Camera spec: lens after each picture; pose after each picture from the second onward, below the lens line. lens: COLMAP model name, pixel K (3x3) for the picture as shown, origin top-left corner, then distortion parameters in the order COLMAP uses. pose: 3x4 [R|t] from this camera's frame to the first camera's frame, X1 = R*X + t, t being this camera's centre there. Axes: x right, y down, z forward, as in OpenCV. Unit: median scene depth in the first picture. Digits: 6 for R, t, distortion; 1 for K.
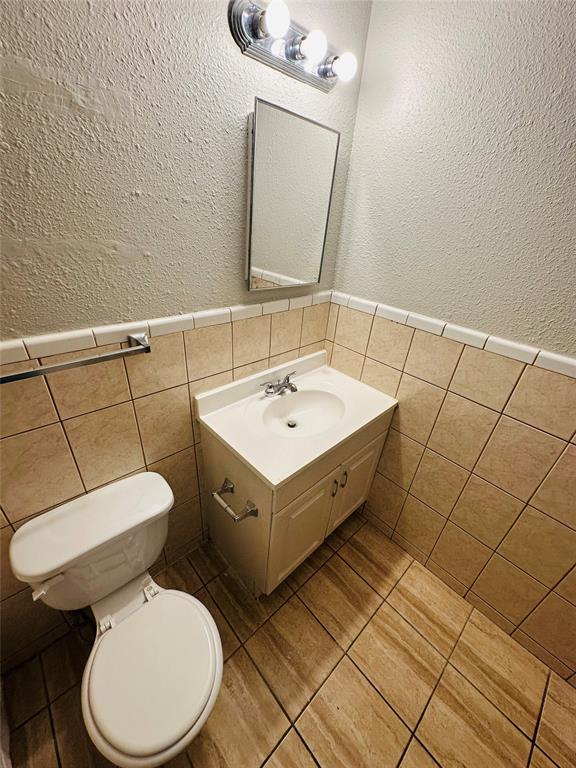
lens RADIAL K [[306.8, 0, 290.0], [0, 306.8, 385.2], [0, 0, 1]] dist [-0.004782, 0.000903]
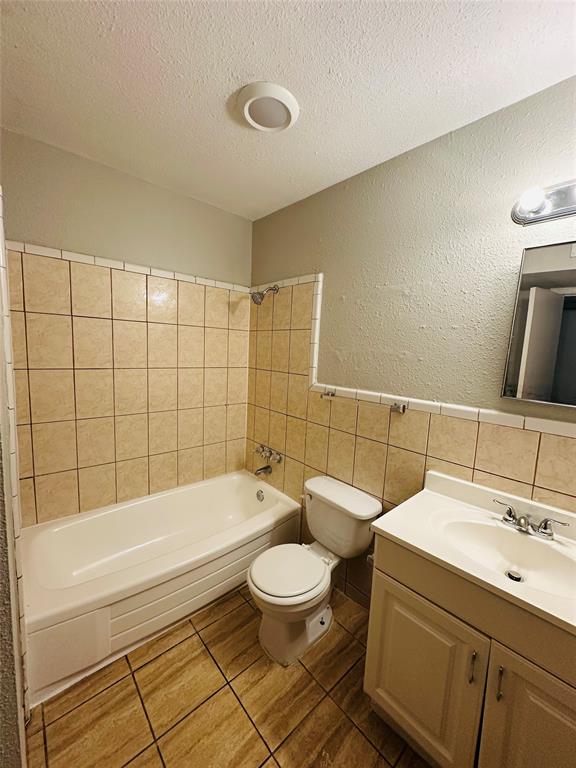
lens RADIAL K [[306.8, 0, 290.8], [0, 306.8, 383.9], [0, 0, 1]] dist [-0.004782, 0.000903]
pose [[-0.017242, 0.035813, -0.999210, 0.909966], [-0.528979, 0.847715, 0.039511, -0.011422], [0.848460, 0.529242, 0.004328, 0.366834]]
